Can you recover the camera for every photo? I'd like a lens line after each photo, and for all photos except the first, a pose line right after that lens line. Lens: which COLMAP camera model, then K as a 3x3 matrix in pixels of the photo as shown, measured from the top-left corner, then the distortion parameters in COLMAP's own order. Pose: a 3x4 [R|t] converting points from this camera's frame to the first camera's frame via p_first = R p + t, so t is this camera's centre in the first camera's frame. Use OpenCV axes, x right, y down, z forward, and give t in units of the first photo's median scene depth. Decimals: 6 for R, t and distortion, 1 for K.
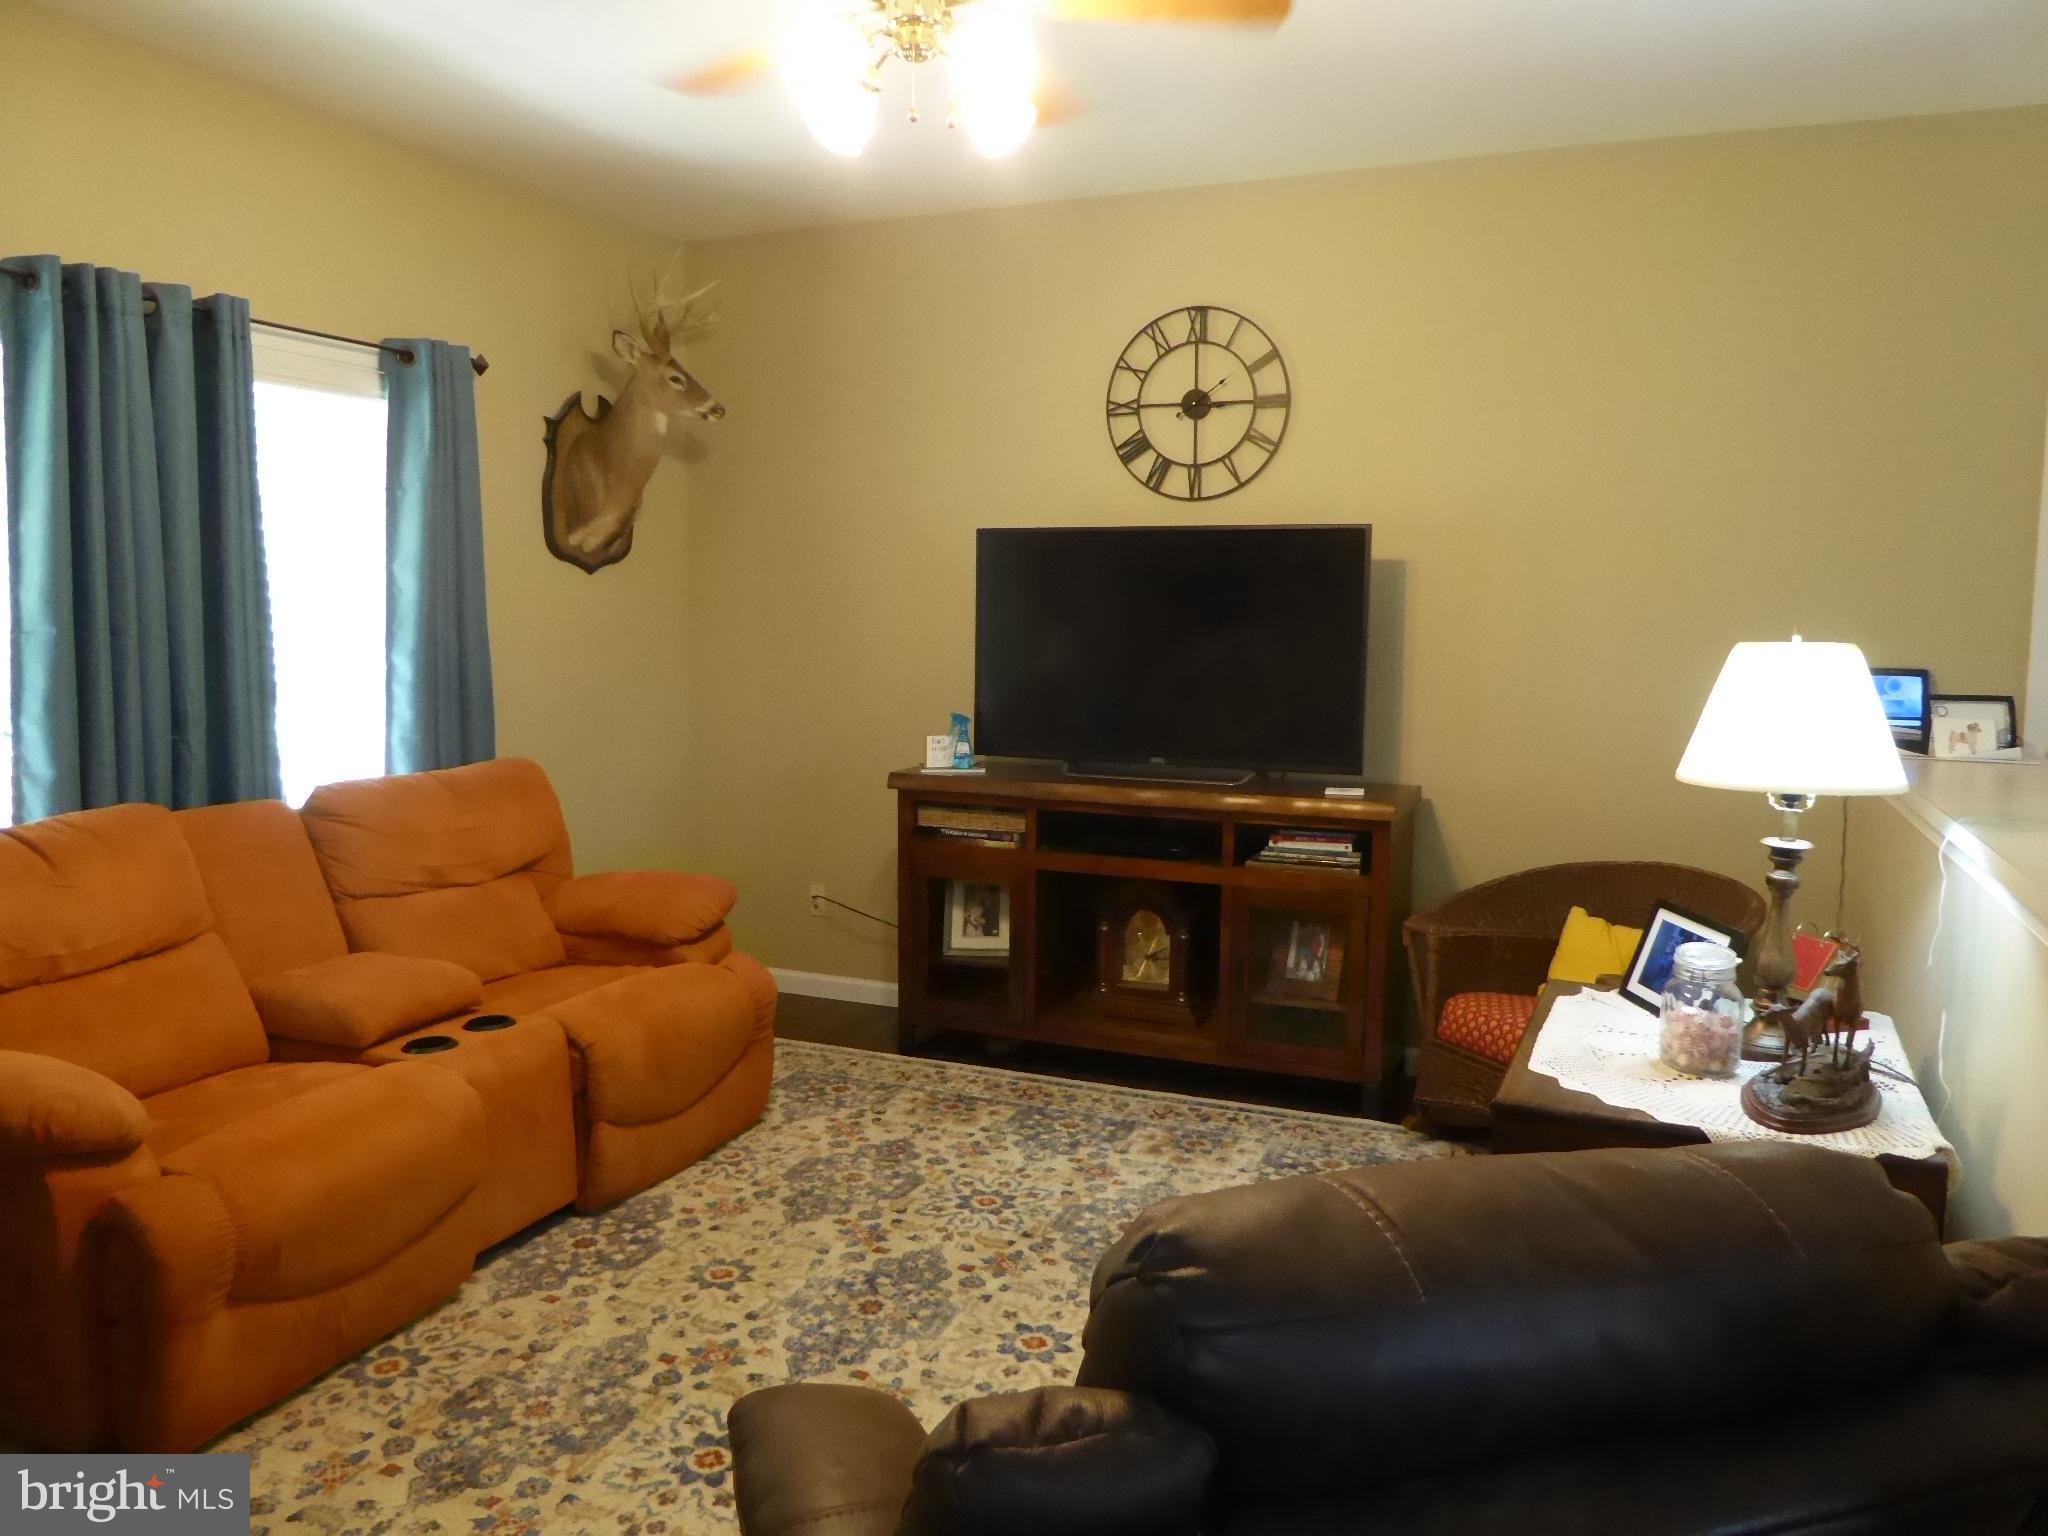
lens RADIAL K [[1436.2, 0, 1063.2], [0, 1436.2, 769.7], [0, 0, 1]] dist [-0.019378, -0.010096]
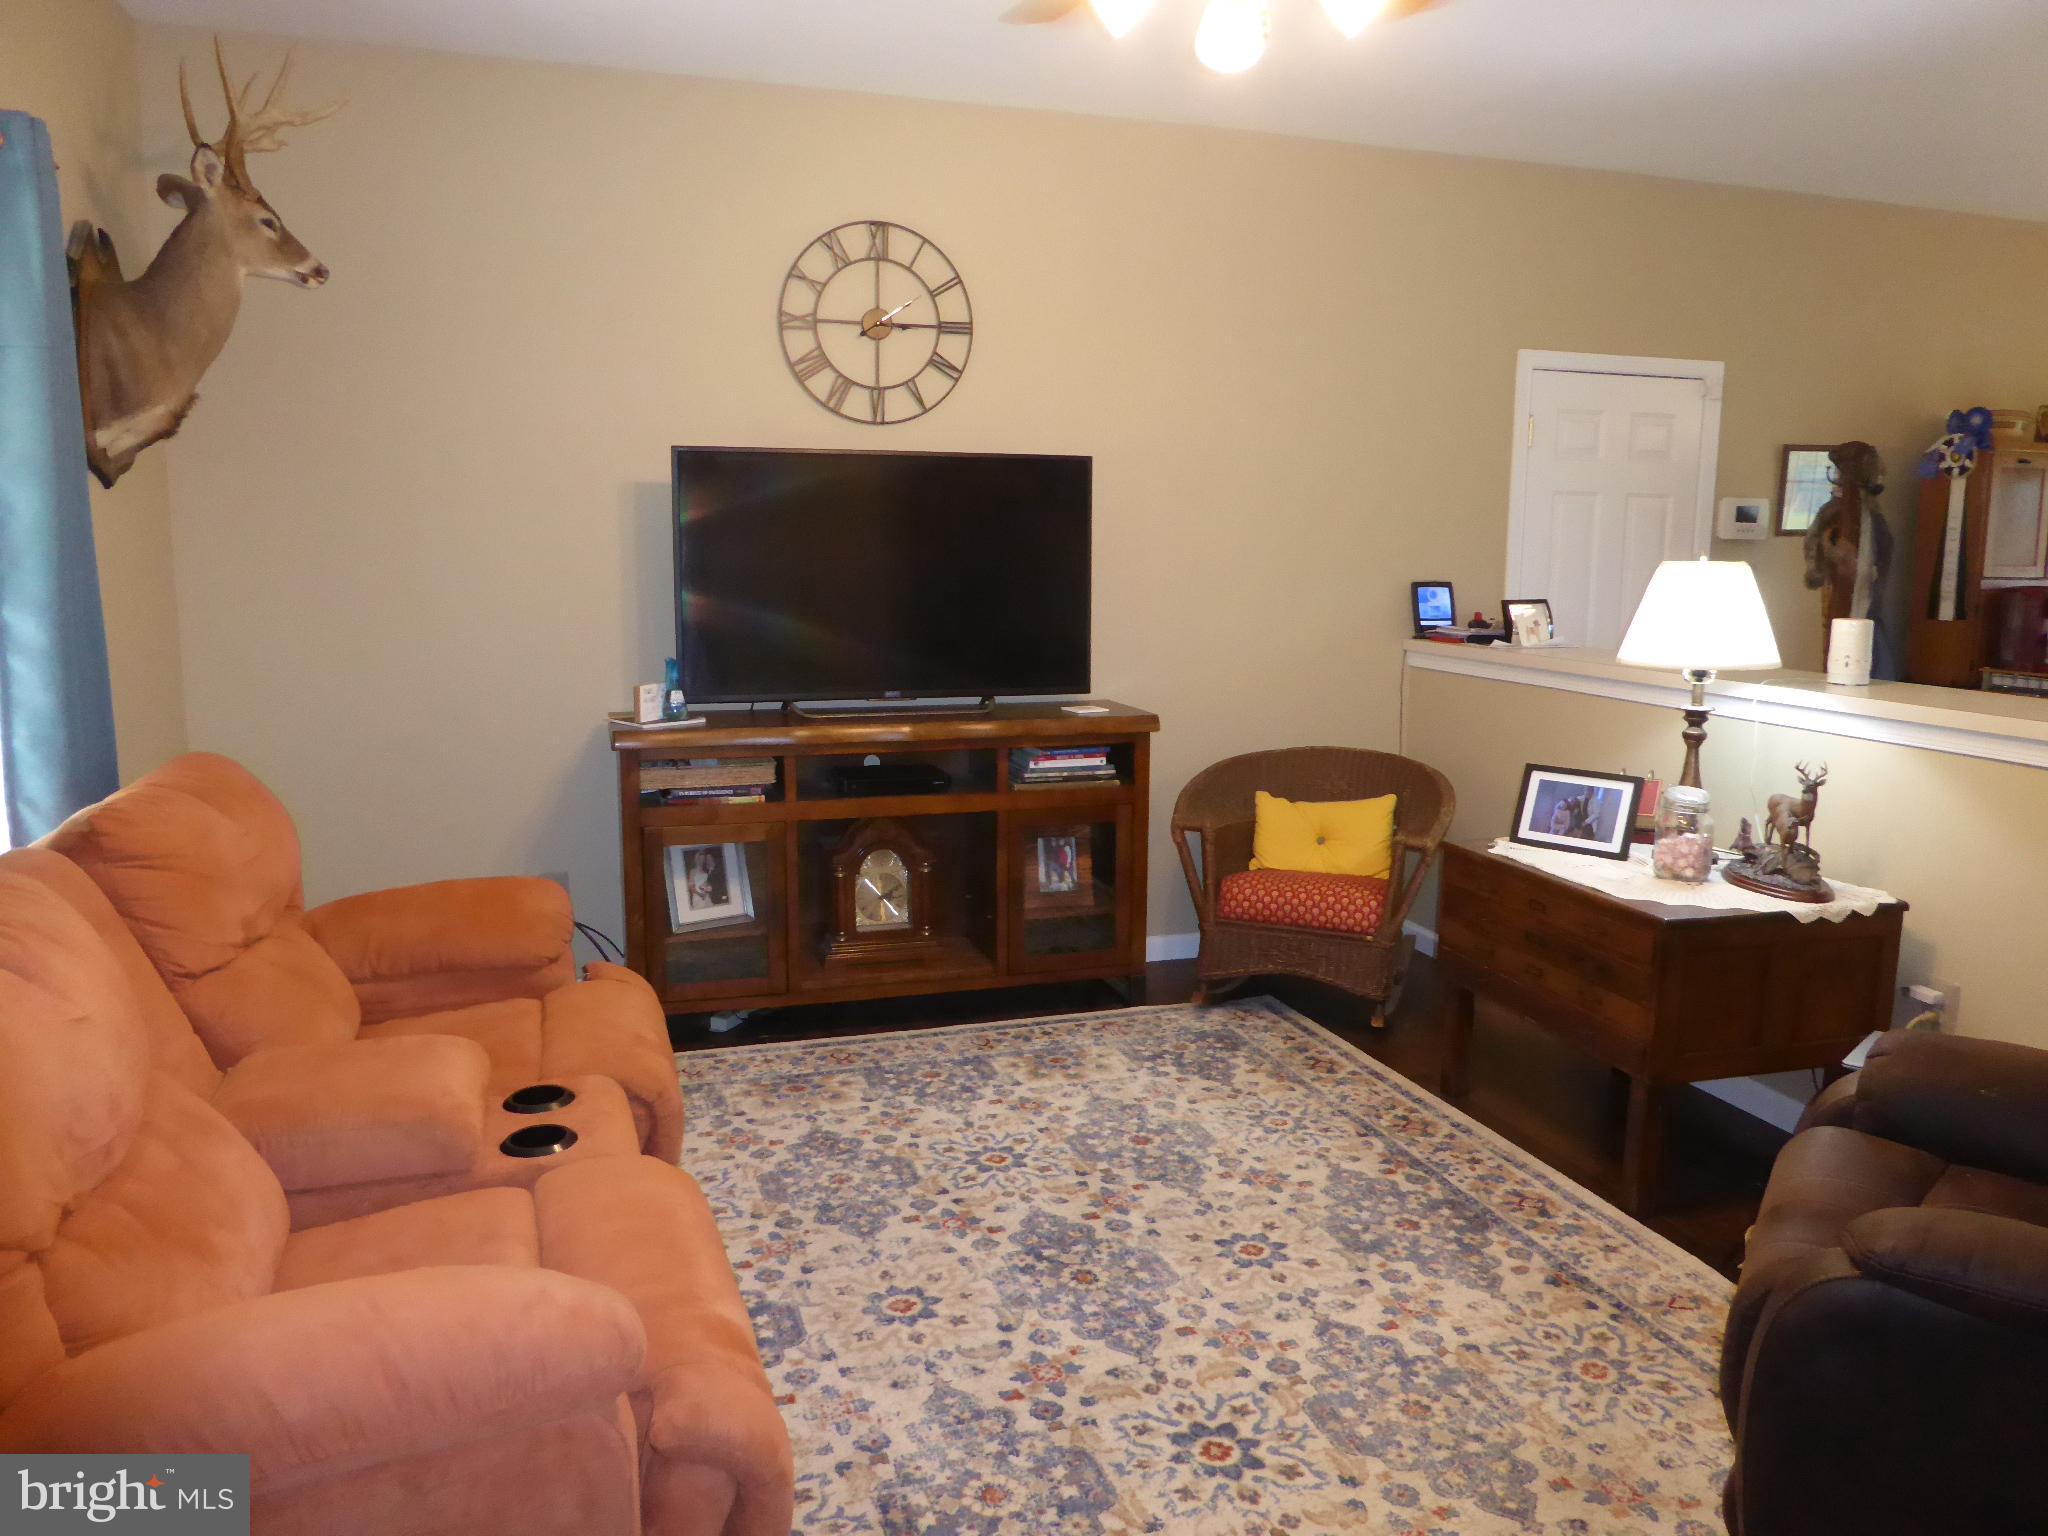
lens RADIAL K [[1436.2, 0, 1014.8], [0, 1436.2, 761.4], [0, 0, 1]] dist [-0.019378, -0.010096]
pose [[0.767328, -0.099809, 0.633440, -0.541261], [0.072273, 0.994980, 0.069226, -0.024666], [-0.637169, -0.007338, 0.770689, 0.220791]]
